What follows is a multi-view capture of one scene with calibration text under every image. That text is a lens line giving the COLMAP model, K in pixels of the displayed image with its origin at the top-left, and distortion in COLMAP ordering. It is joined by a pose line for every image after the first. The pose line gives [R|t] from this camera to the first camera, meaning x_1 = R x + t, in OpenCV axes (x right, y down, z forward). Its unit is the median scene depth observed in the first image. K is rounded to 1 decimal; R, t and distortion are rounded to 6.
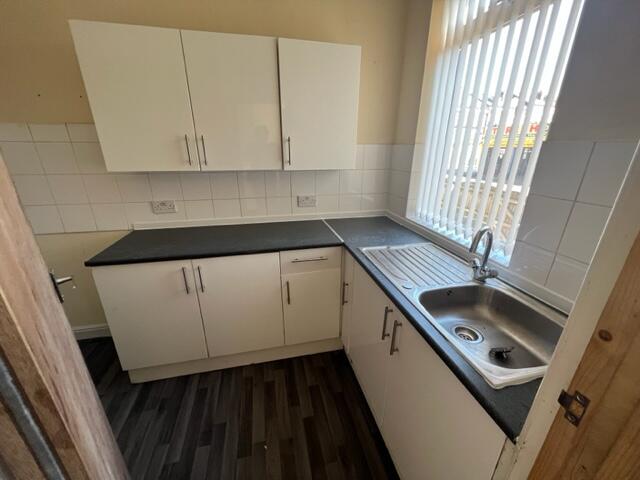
lens RADIAL K [[255.7, 0, 319.1], [0, 255.7, 239.9], [0, 0, 1]] dist [0.004187, 0.000321]
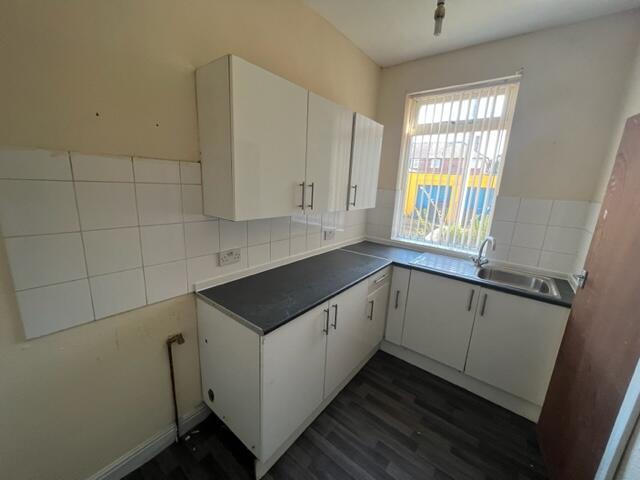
lens RADIAL K [[255.7, 0, 321.0], [0, 255.7, 239.9], [0, 0, 1]] dist [0.004187, 0.000321]
pose [[0.767827, -0.107455, 0.631581, -1.031954], [0.169111, 0.984863, -0.038030, -0.115049], [-0.617934, 0.136008, 0.774377, 0.171162]]
